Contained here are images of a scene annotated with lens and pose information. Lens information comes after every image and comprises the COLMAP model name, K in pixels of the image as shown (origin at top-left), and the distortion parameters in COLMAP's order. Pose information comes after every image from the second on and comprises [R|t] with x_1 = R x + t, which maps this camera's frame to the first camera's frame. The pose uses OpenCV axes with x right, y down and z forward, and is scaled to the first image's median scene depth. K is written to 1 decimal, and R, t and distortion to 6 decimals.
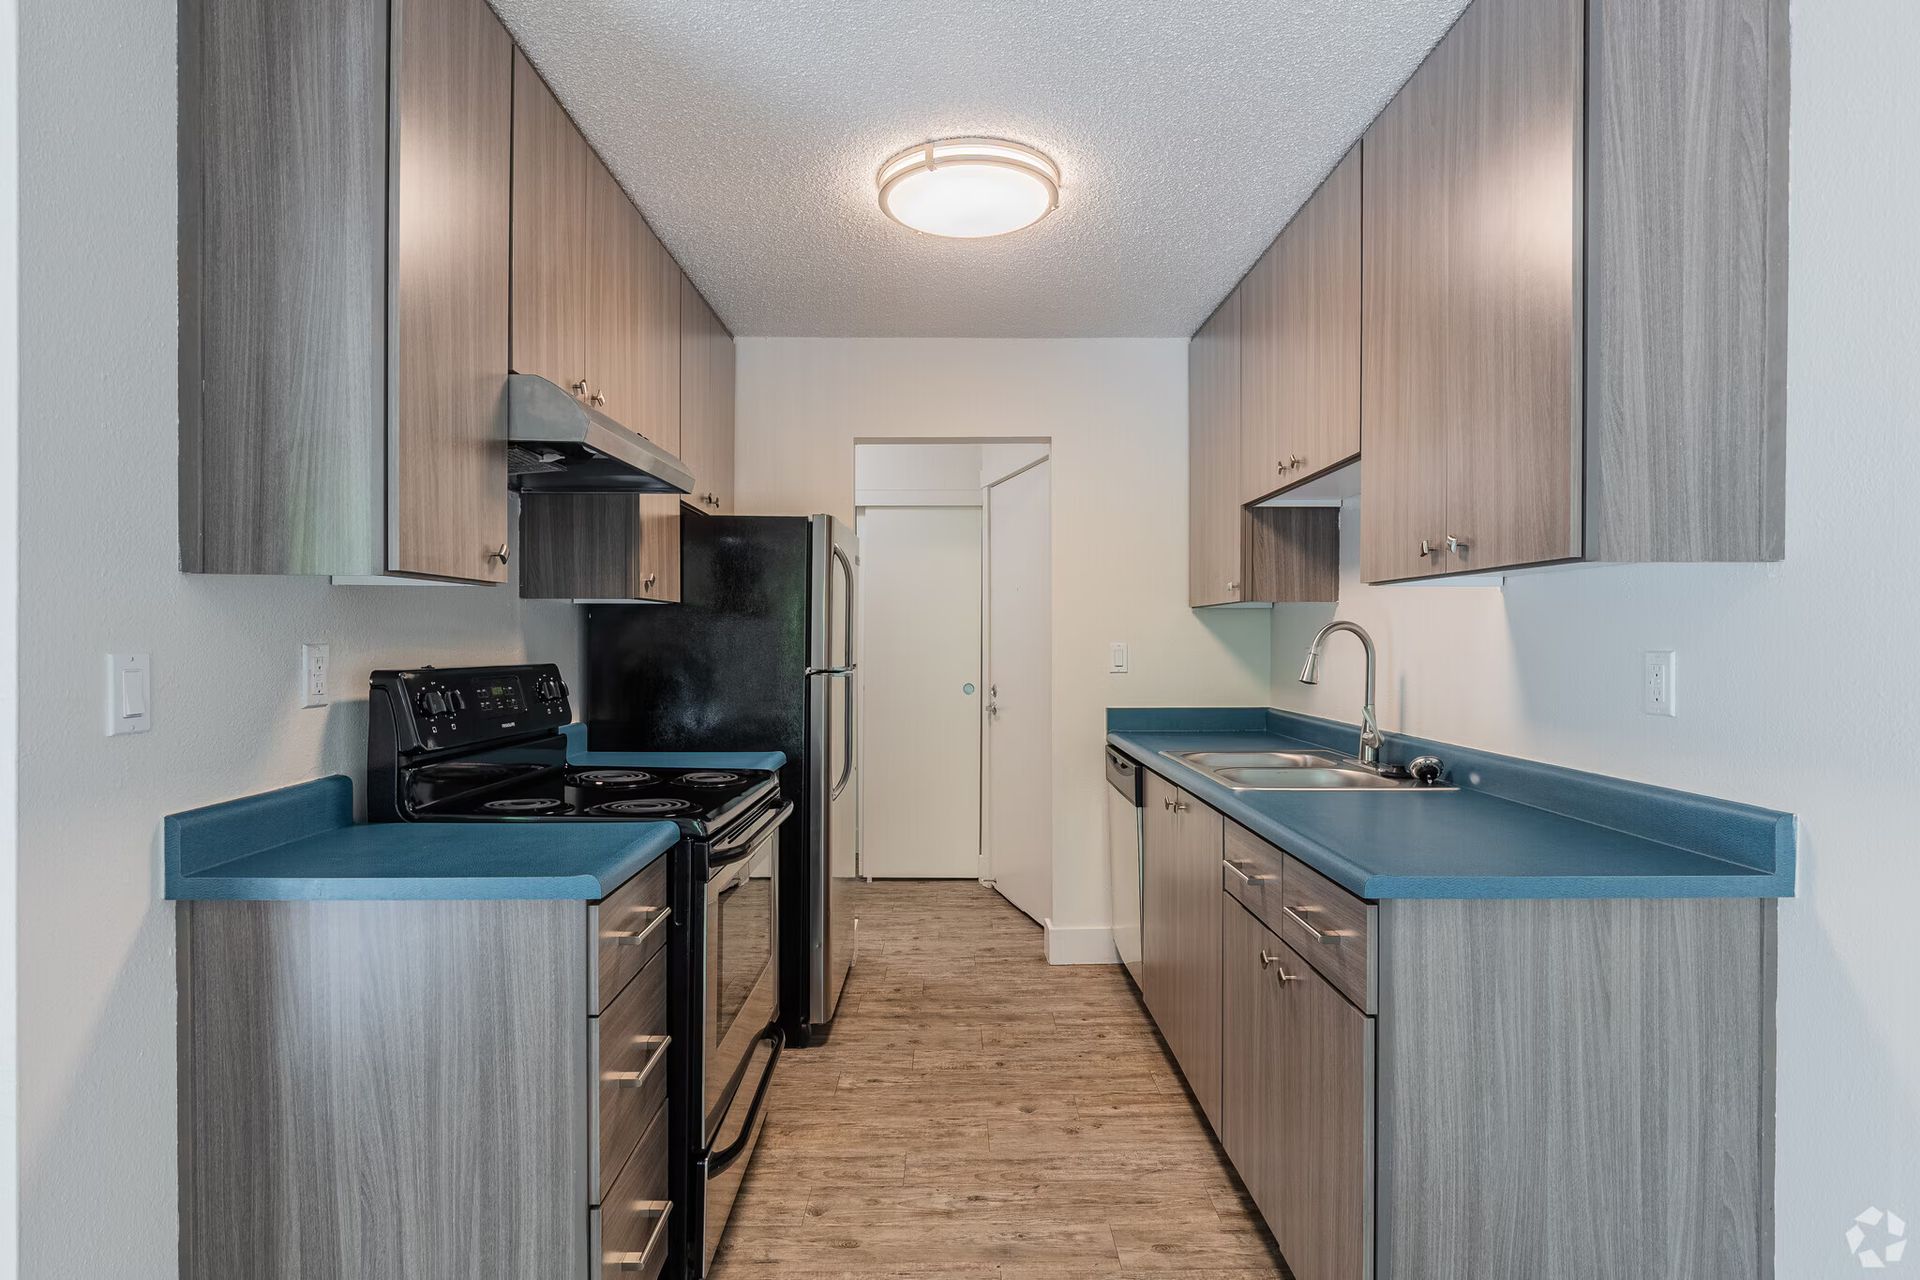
lens RADIAL K [[979.0, 0, 968.6], [0, 979.0, 643.9], [0, 0, 1]] dist [0.000101, 0.001518]
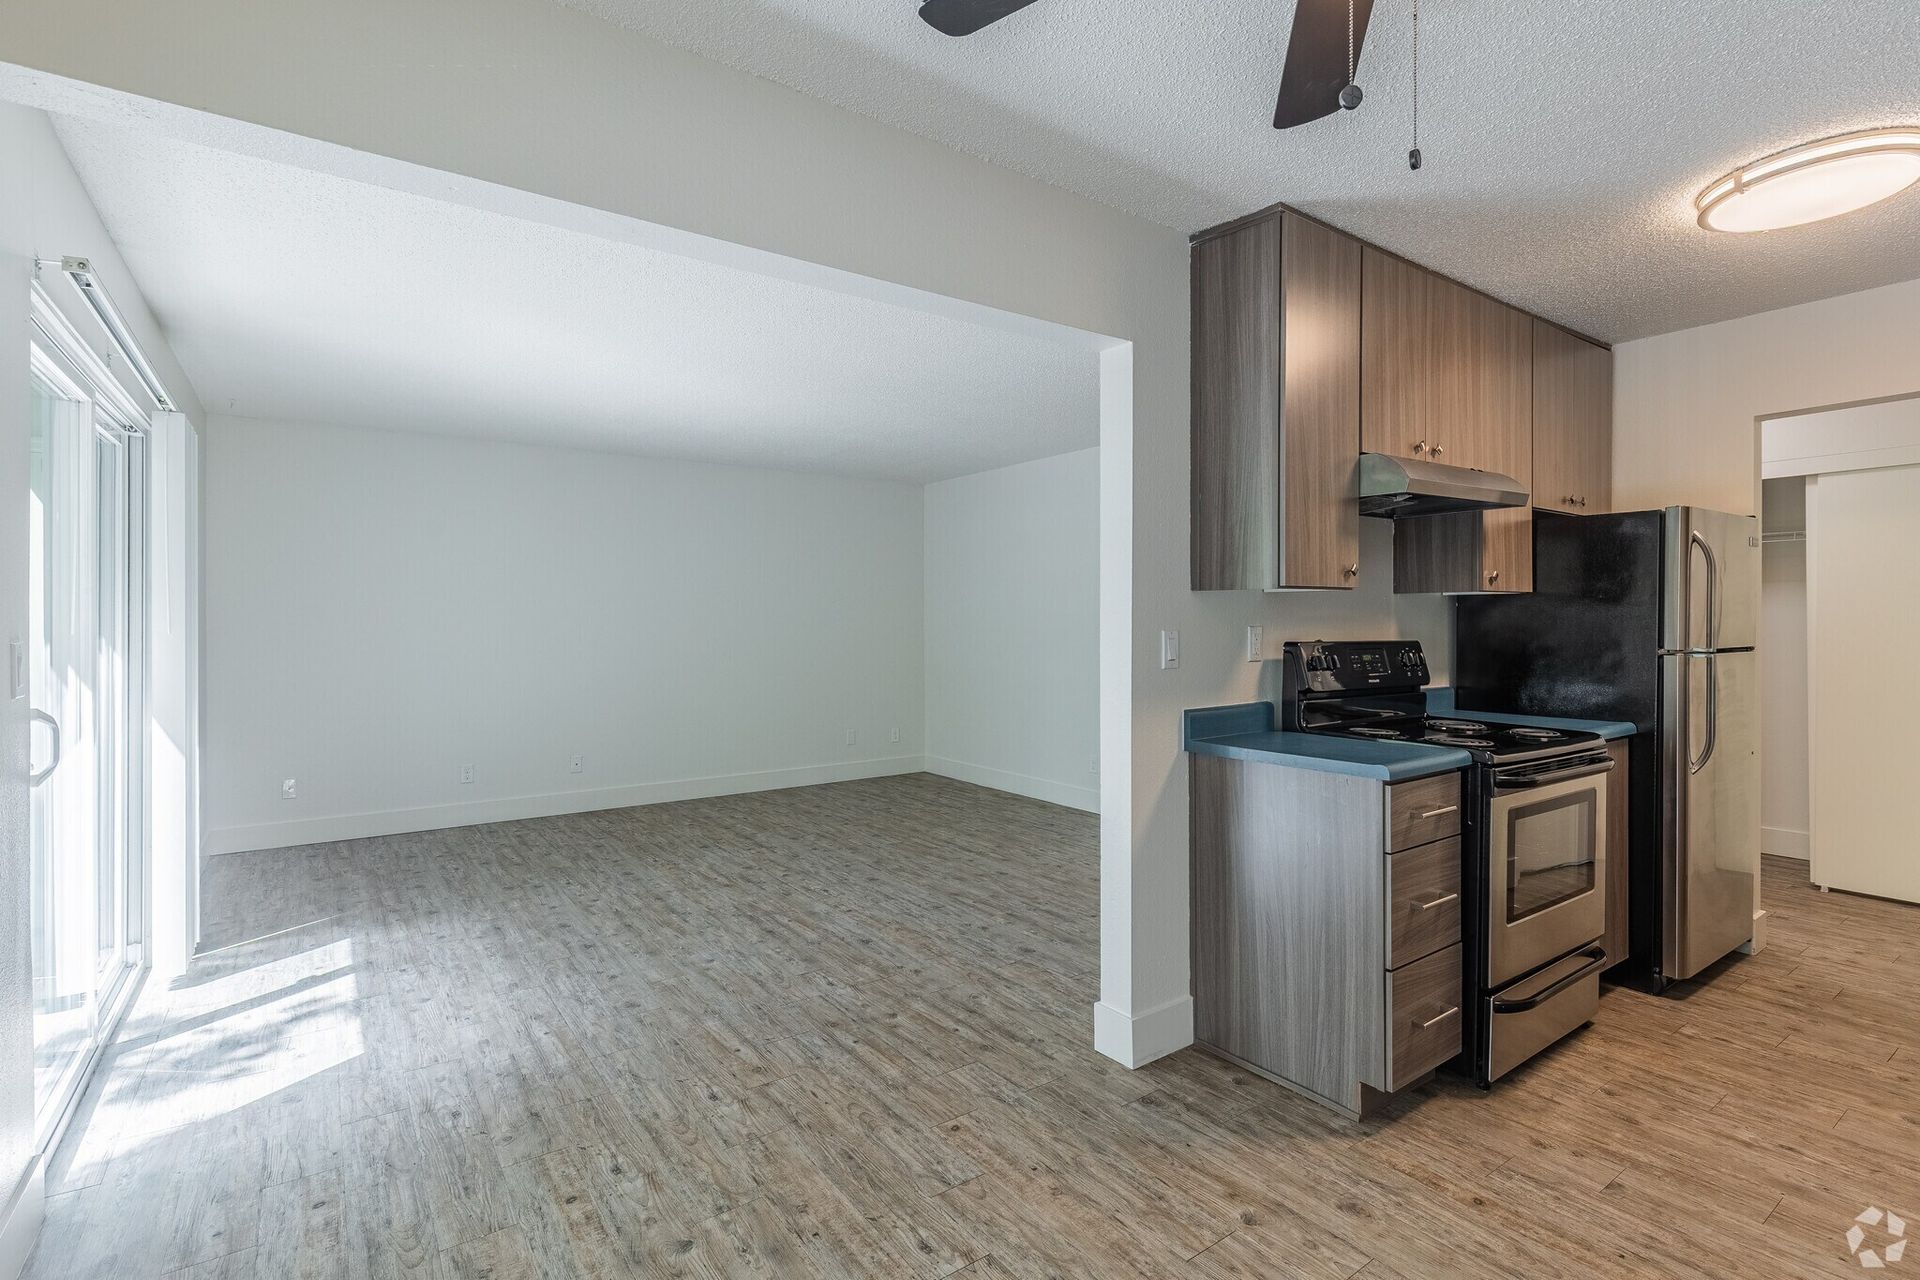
lens RADIAL K [[921.8, 0, 959.1], [0, 921.8, 637.1], [0, 0, 1]] dist [-0.002572, 0.001879]
pose [[0.573902, 0.008932, -0.818875, 0.314267], [-0.000200, 0.999942, 0.010767, 0.001344], [0.818924, -0.006016, 0.573871, -0.317396]]
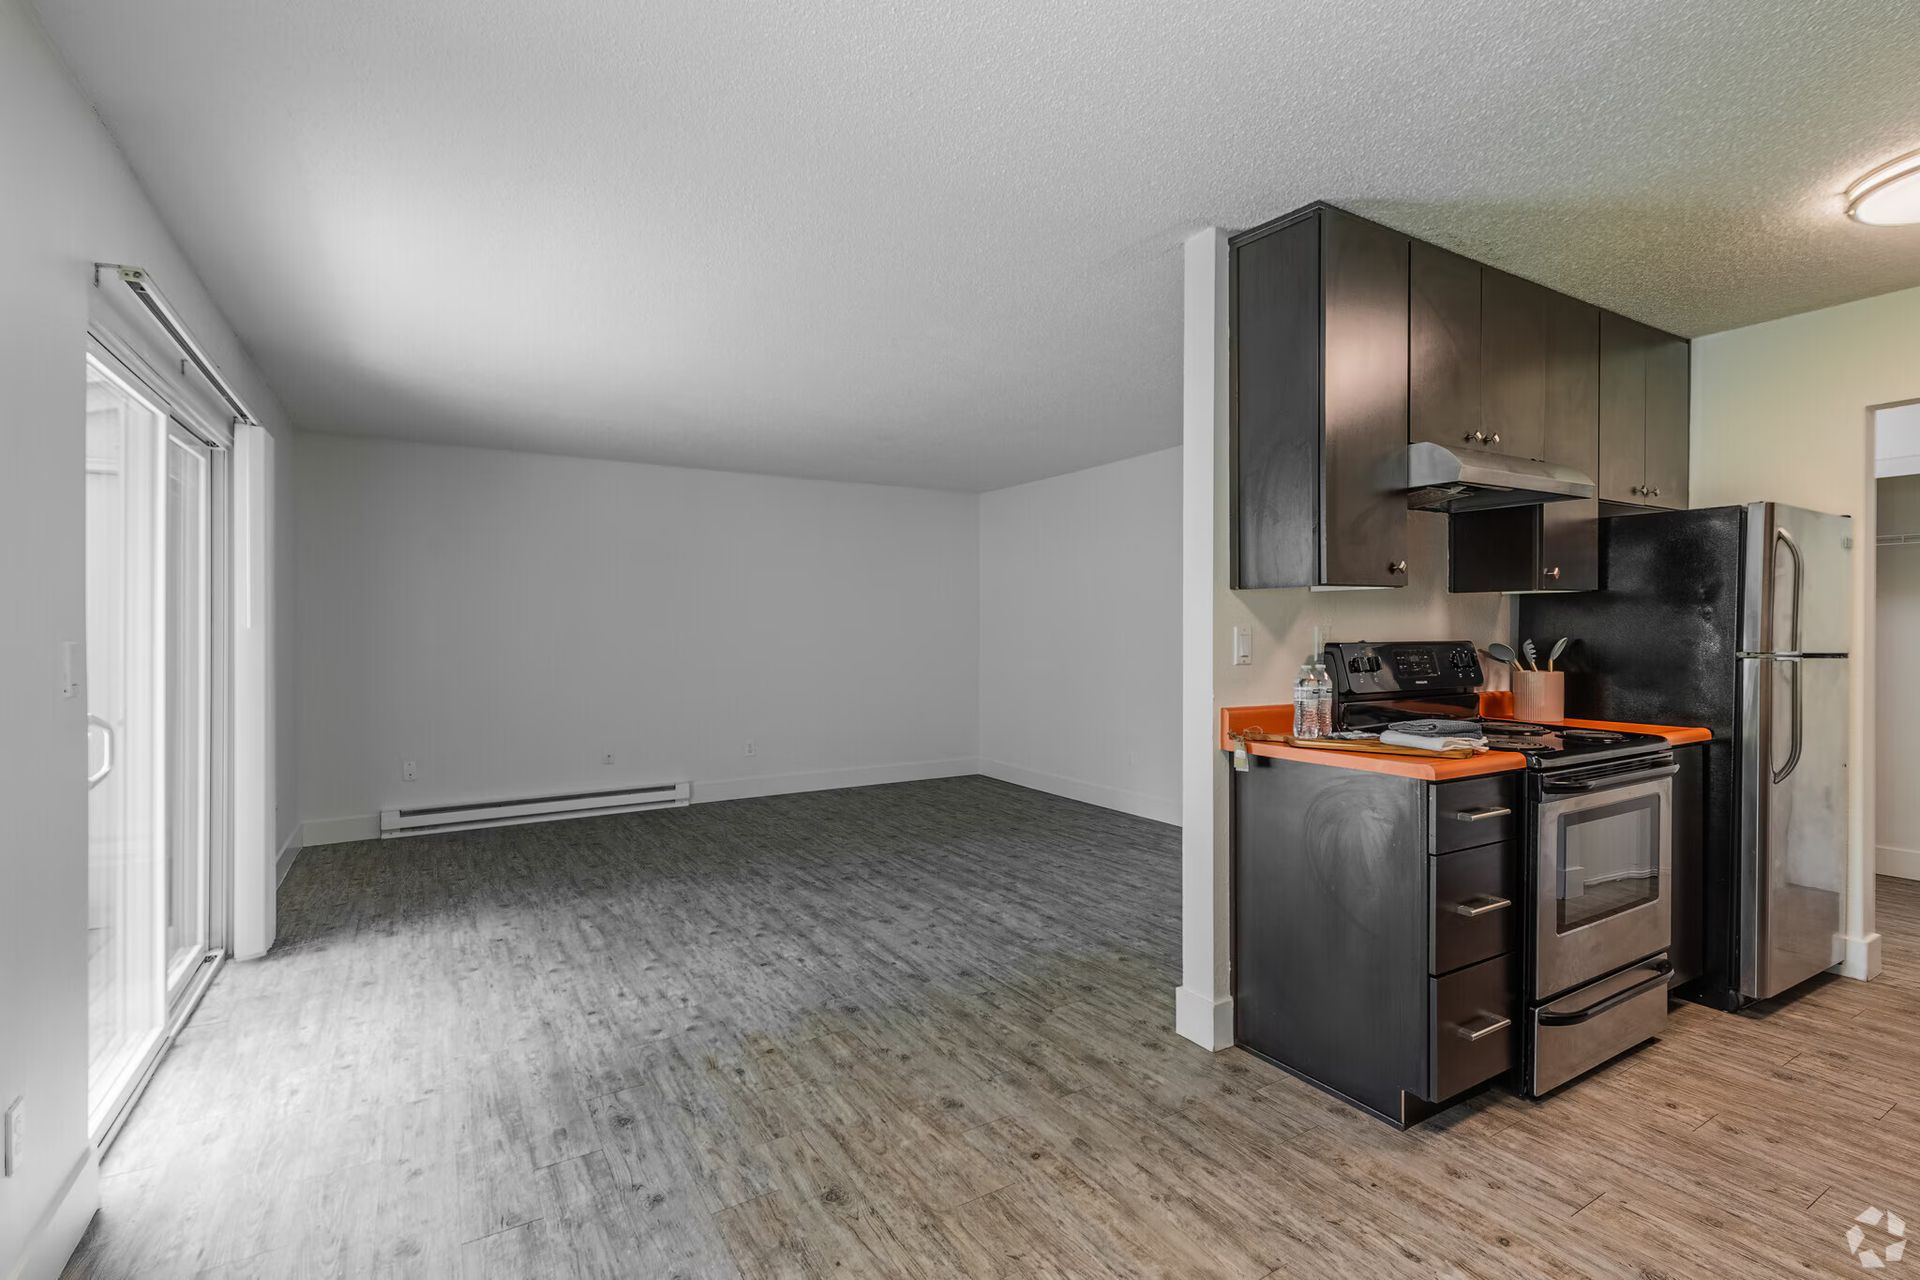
lens RADIAL K [[881.6, 0, 958.7], [0, 881.6, 637.6], [0, 0, 1]] dist [0.010781, -0.001390]
pose [[0.498591, 0.012883, -0.866742, 0.334739], [-0.004168, 0.999914, 0.012465, 0.002315], [0.866828, -0.002602, 0.498601, -0.264907]]
